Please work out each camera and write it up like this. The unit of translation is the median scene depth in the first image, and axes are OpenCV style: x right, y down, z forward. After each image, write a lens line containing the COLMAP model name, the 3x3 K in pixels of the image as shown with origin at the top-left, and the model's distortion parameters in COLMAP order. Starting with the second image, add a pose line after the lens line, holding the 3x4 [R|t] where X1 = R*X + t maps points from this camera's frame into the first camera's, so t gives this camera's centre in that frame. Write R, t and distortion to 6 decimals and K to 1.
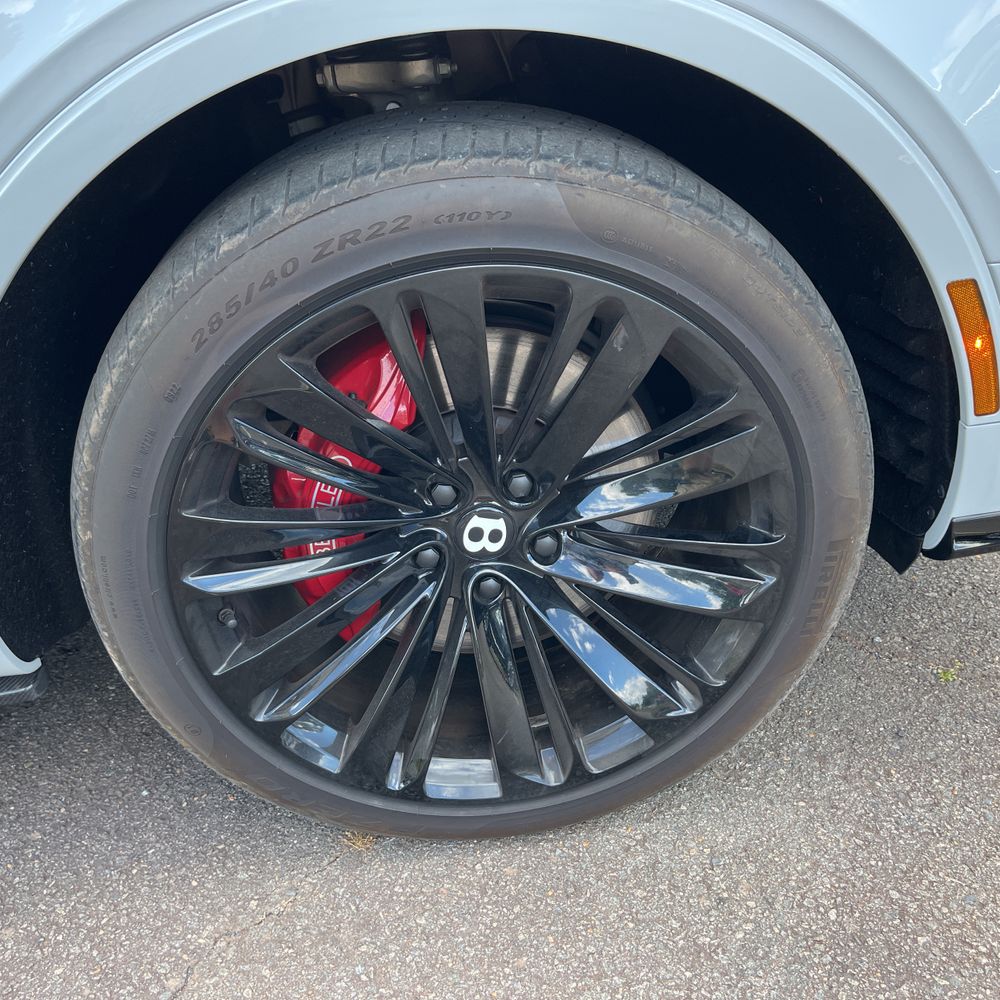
lens RADIAL K [[1018.3, 0, 491.4], [0, 1018.3, 506.1], [0, 0, 1]] dist [0.016632, 0.000000]
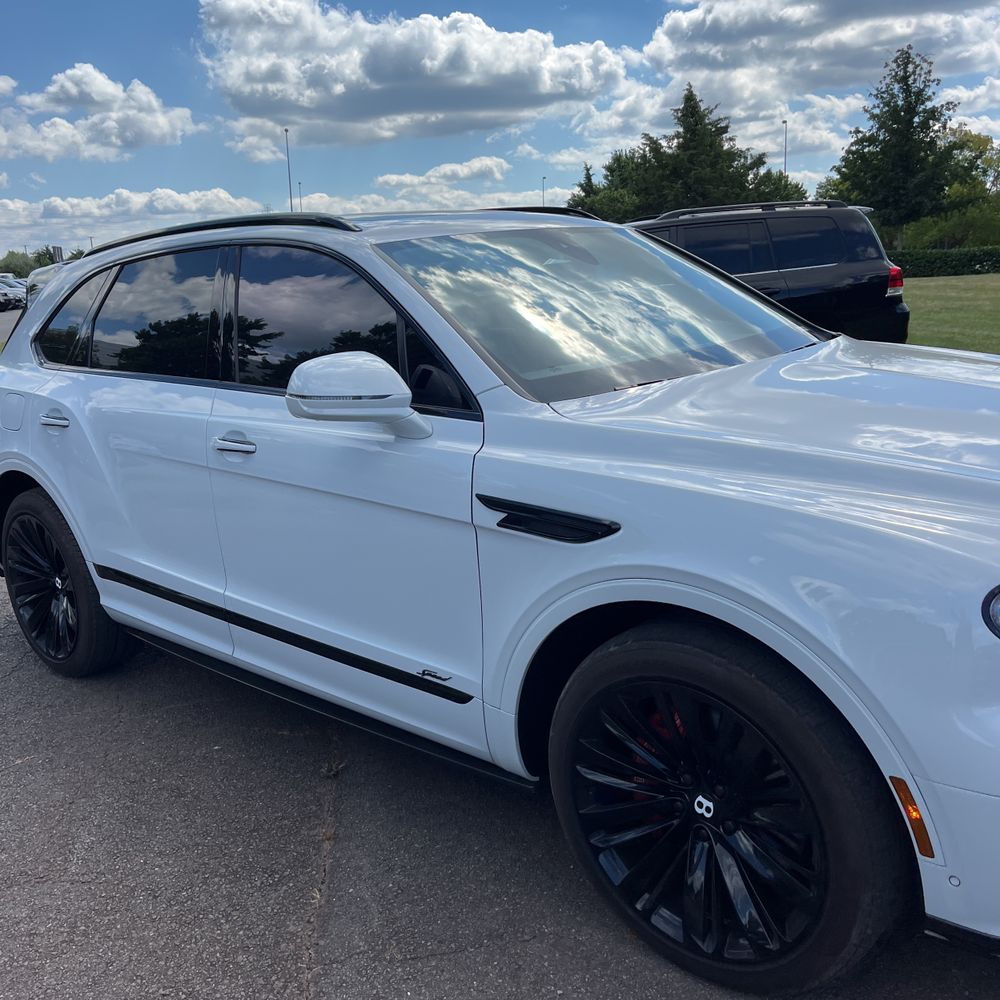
lens RADIAL K [[1018.3, 0, 501.0], [0, 1018.3, 505.9], [0, 0, 1]] dist [0.016632, 0.000000]
pose [[0.657545, 0.210169, -0.723508, 1.097868], [-0.364005, 0.929408, -0.060838, -0.265058], [0.659648, 0.303364, 0.687630, -0.887613]]
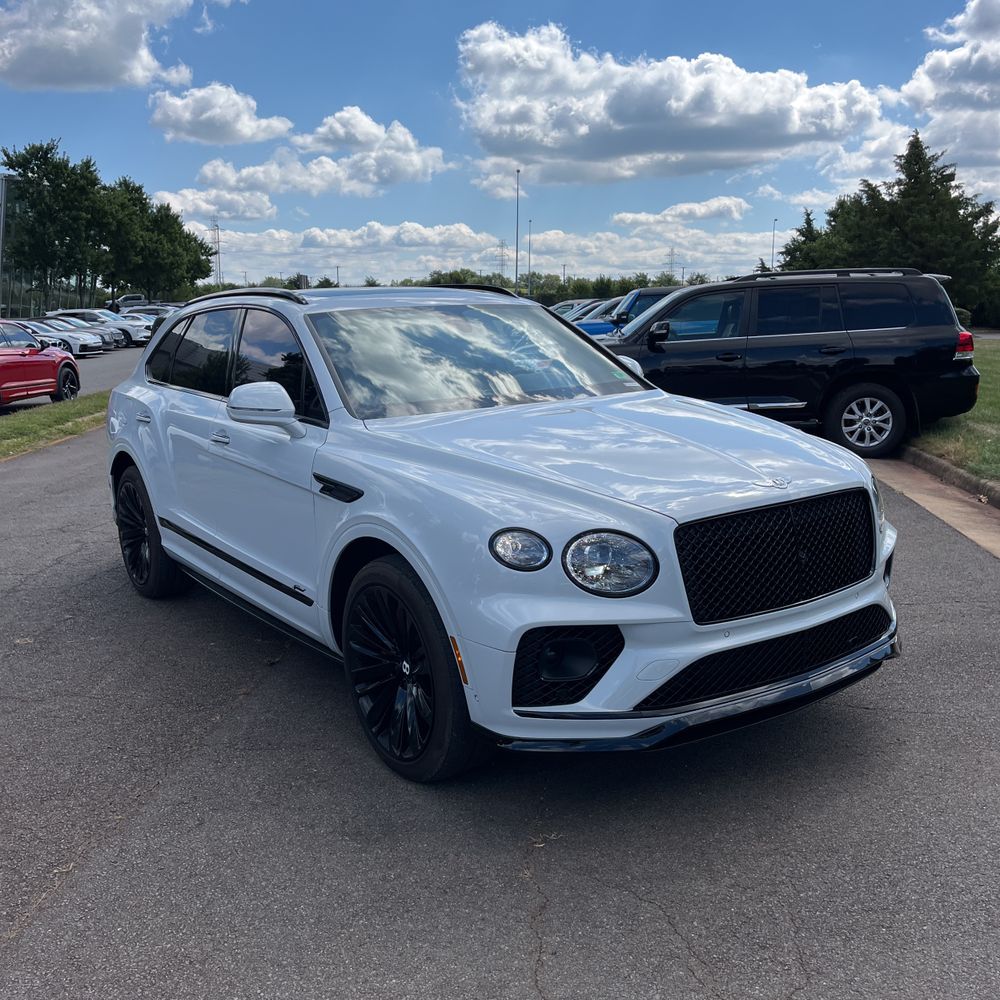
lens RADIAL K [[1018.3, 0, 504.6], [0, 1018.3, 499.9], [0, 0, 1]] dist [0.016632, 0.000000]
pose [[0.477743, 0.225745, -0.849000, 2.918295], [-0.445989, 0.894944, -0.013003, -0.579319], [0.756872, 0.384857, 0.528233, -0.767359]]
